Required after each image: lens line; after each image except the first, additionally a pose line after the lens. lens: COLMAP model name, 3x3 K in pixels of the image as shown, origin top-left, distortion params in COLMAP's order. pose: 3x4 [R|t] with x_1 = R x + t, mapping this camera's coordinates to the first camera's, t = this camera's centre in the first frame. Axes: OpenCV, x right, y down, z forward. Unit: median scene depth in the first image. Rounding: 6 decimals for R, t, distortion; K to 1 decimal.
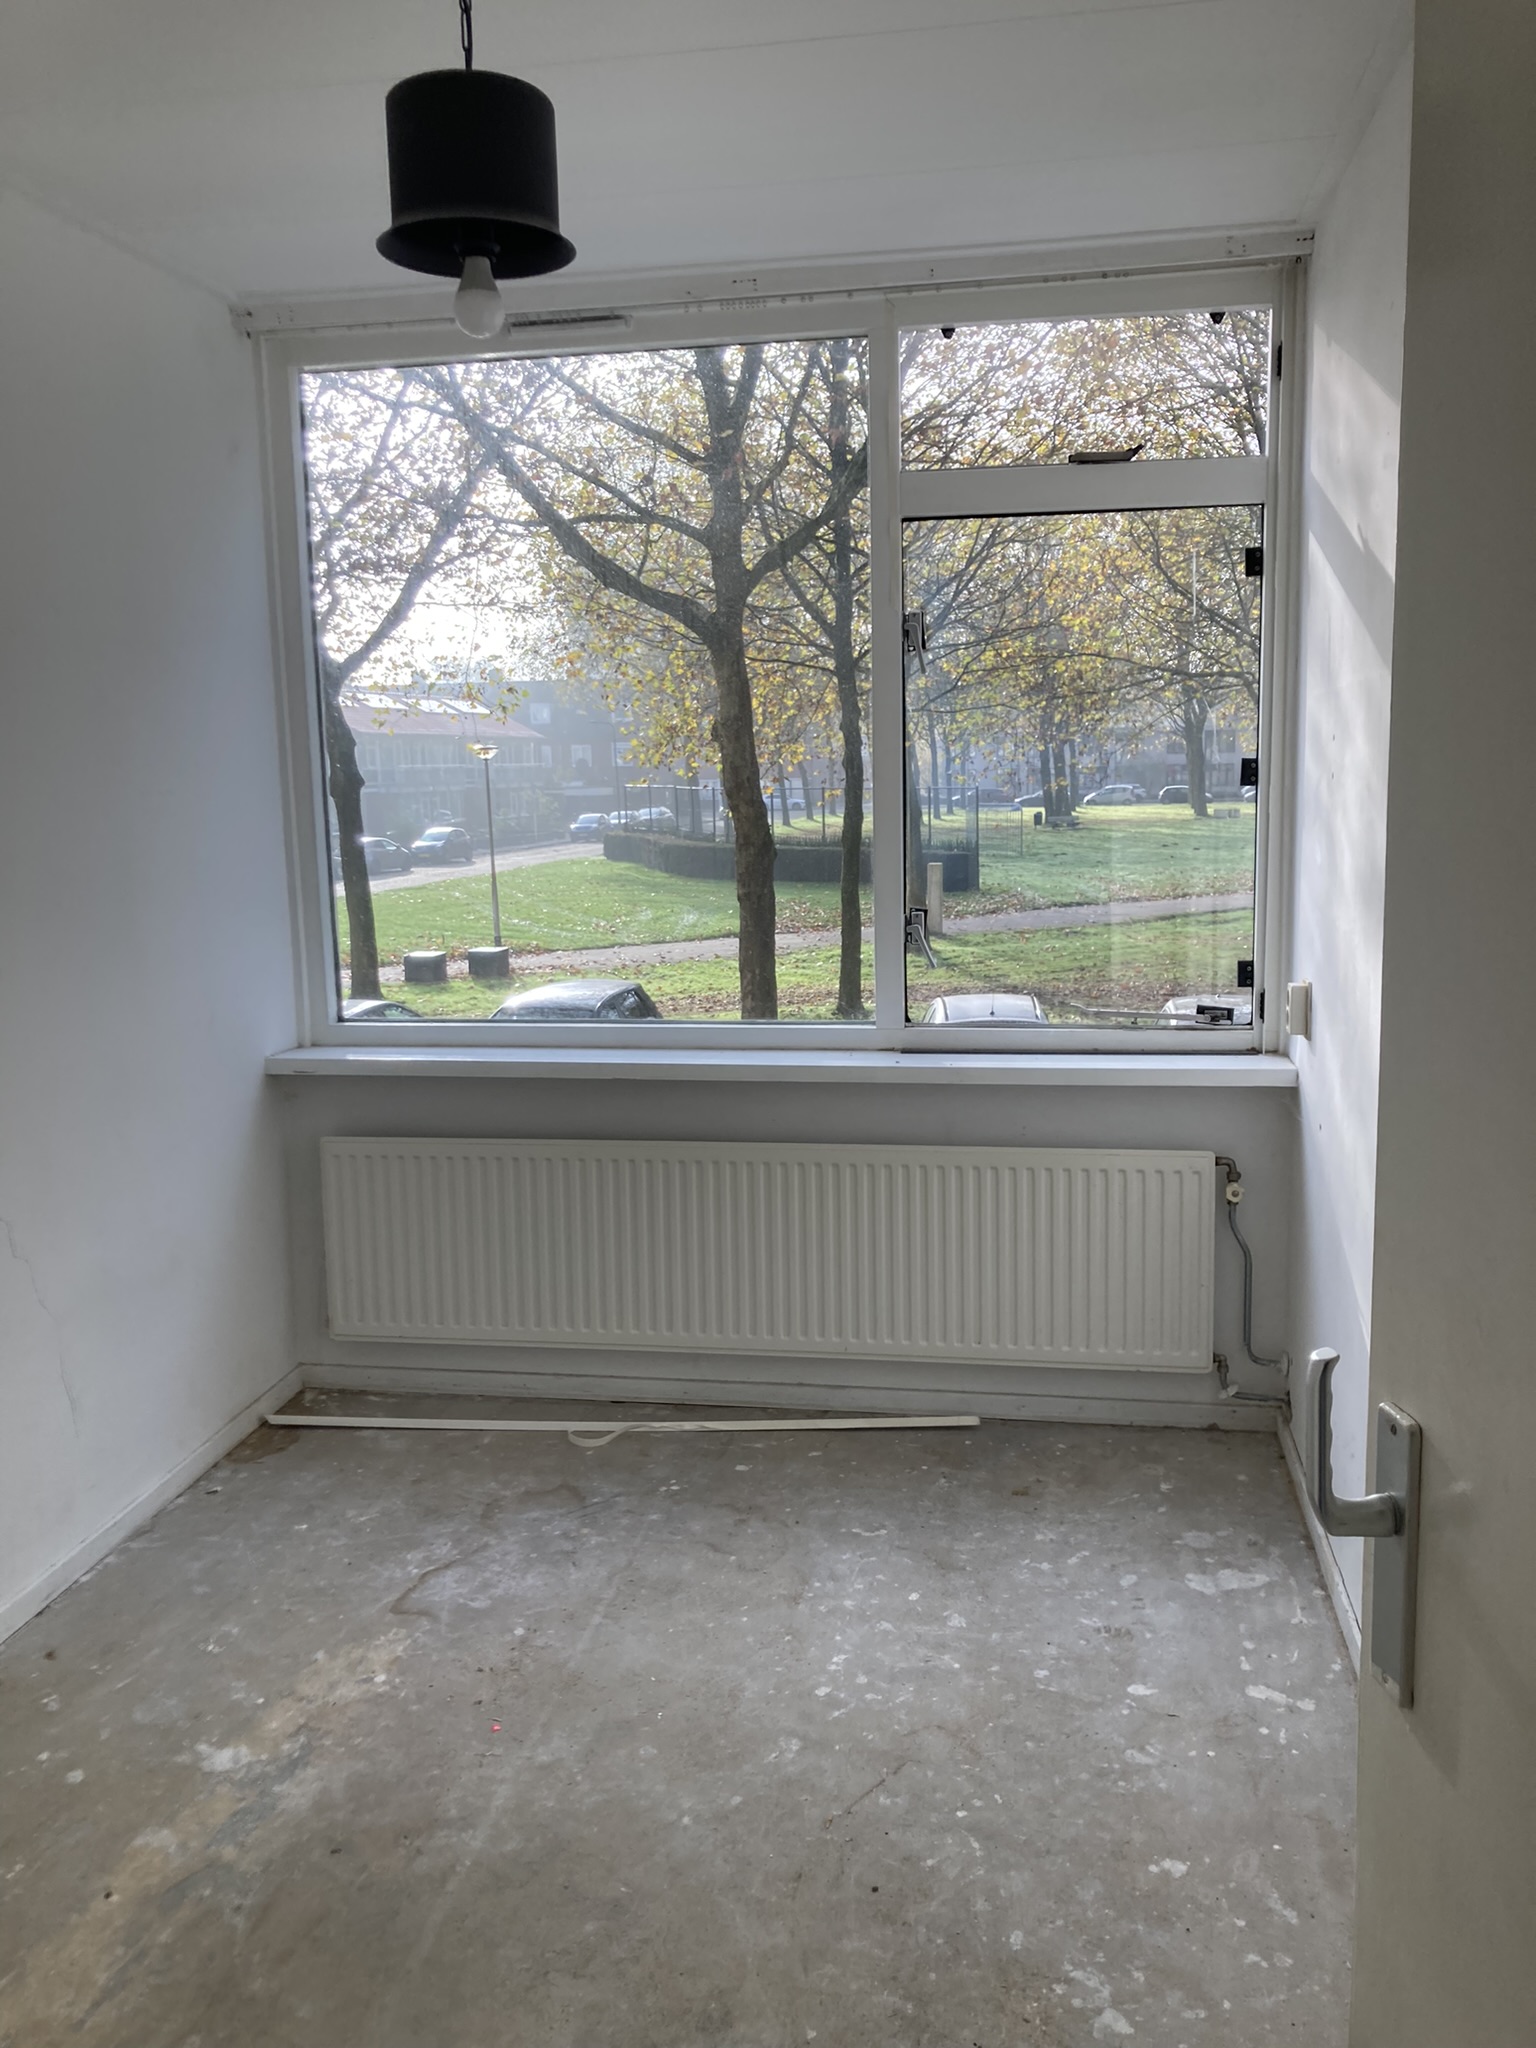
lens RADIAL K [[1681.2, 0, 768.0], [0, 1681.2, 1024.0], [0, 0, 1]] dist [-0.007692, -0.005704]
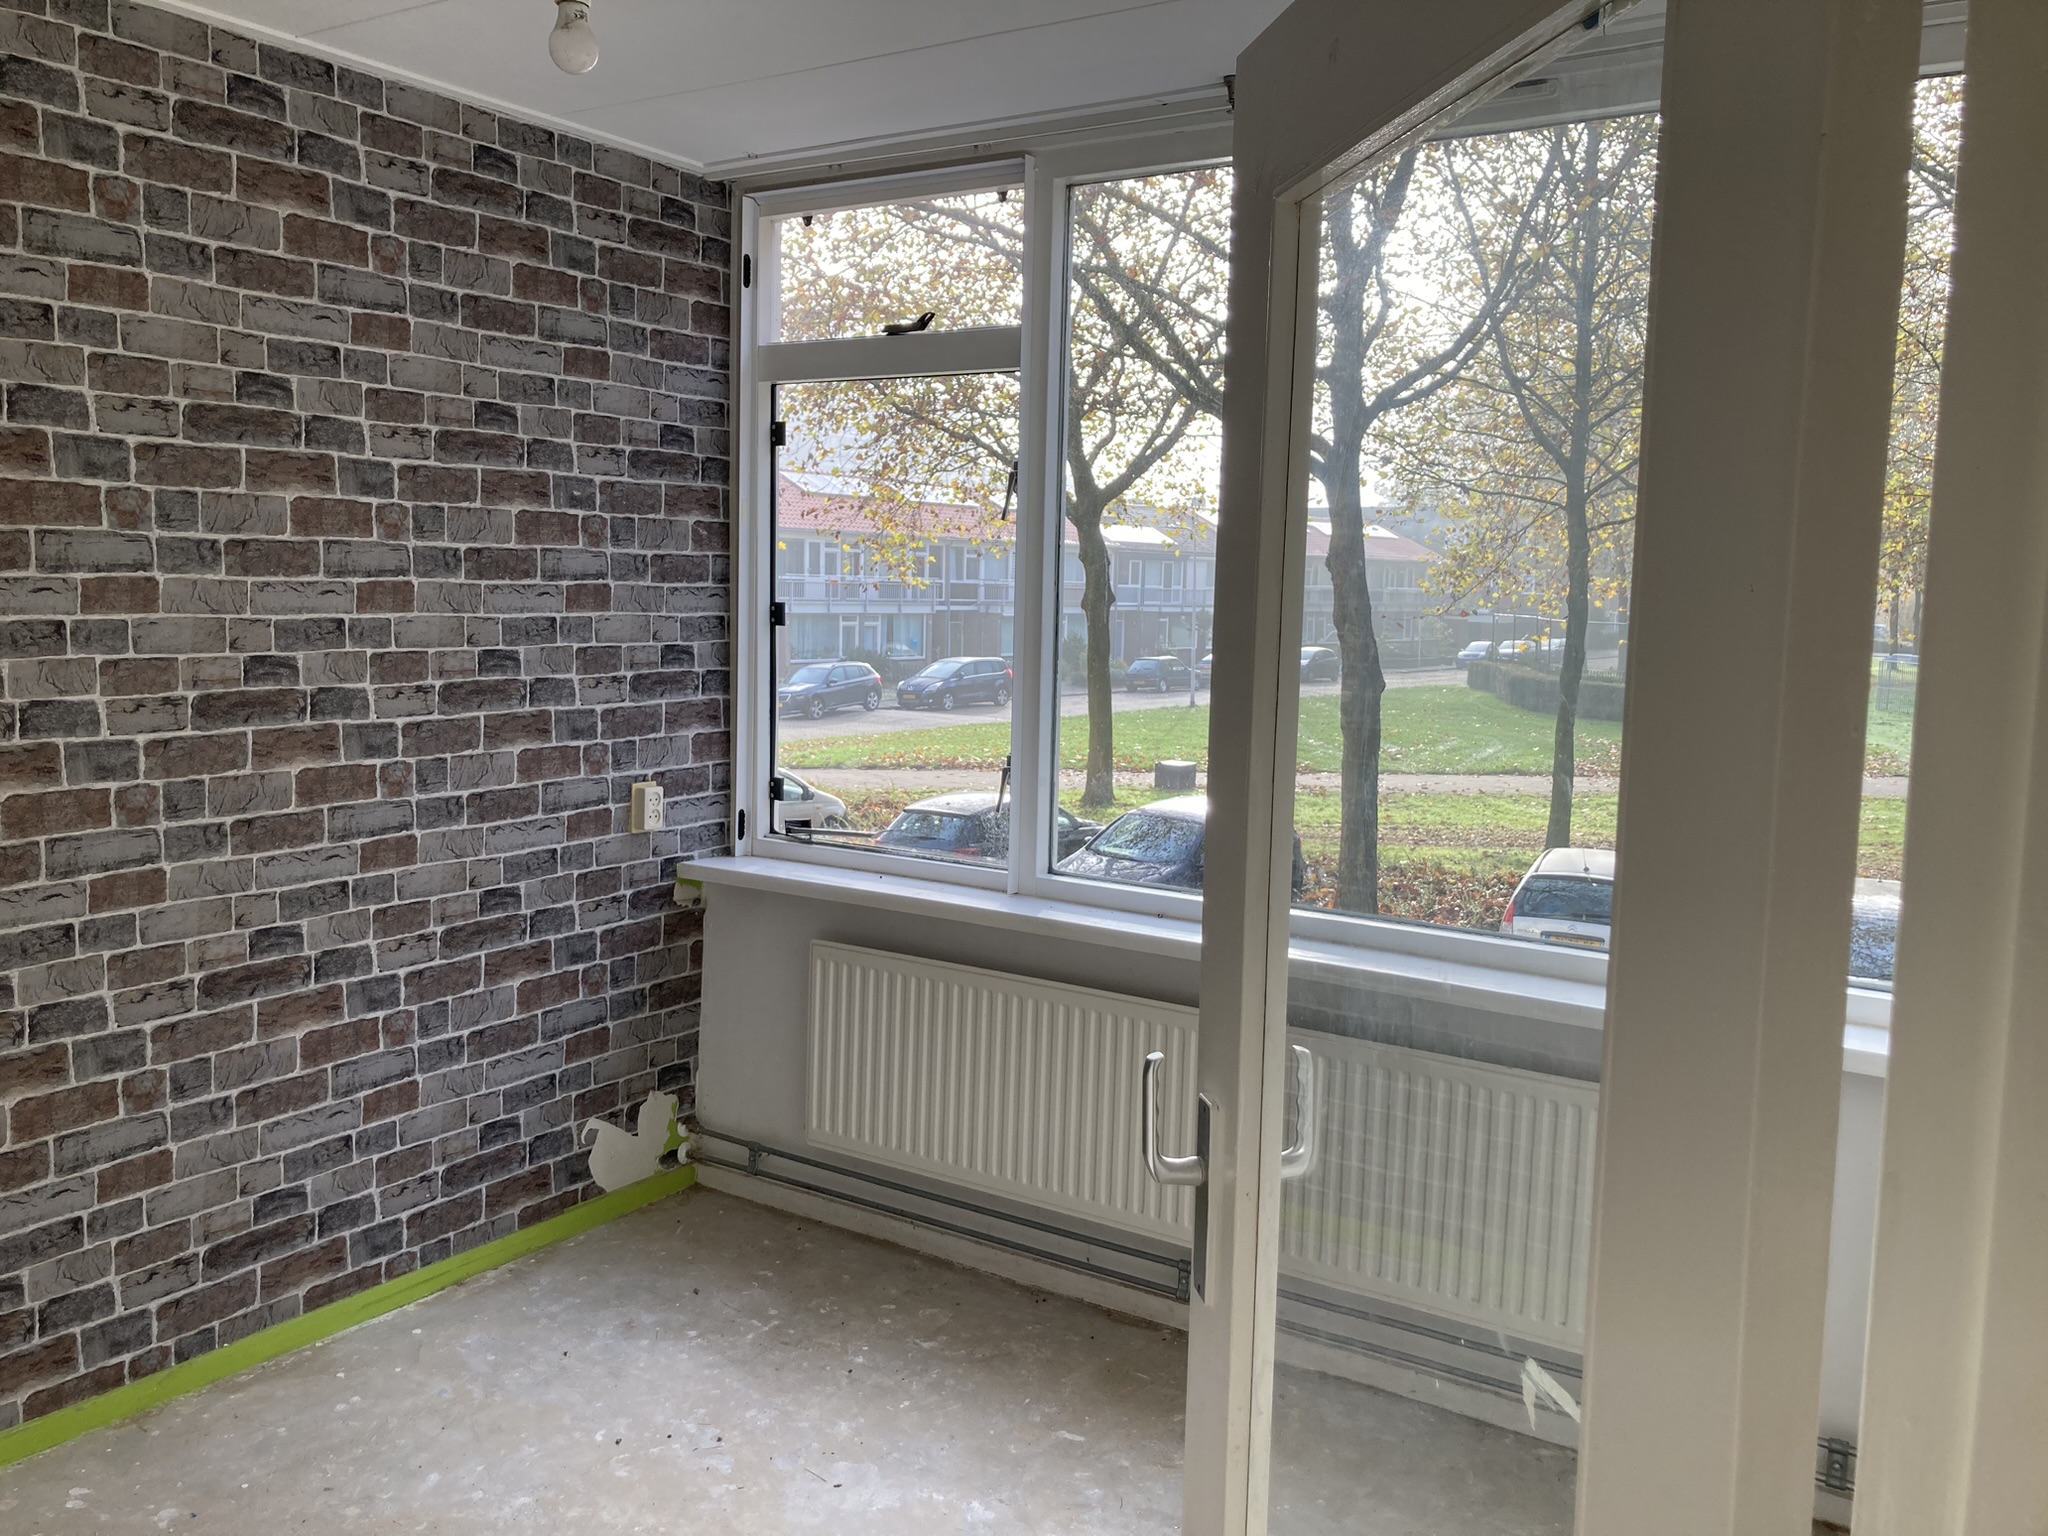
lens RADIAL K [[1659.4, 0, 1024.0], [0, 1659.4, 768.0], [0, 0, 1]] dist [-0.000499, -0.000425]
pose [[0.913149, 0.080569, -0.399584, 0.161654], [-0.097780, 0.994946, -0.022838, -0.009660], [0.395724, 0.059926, 0.916412, 0.017692]]
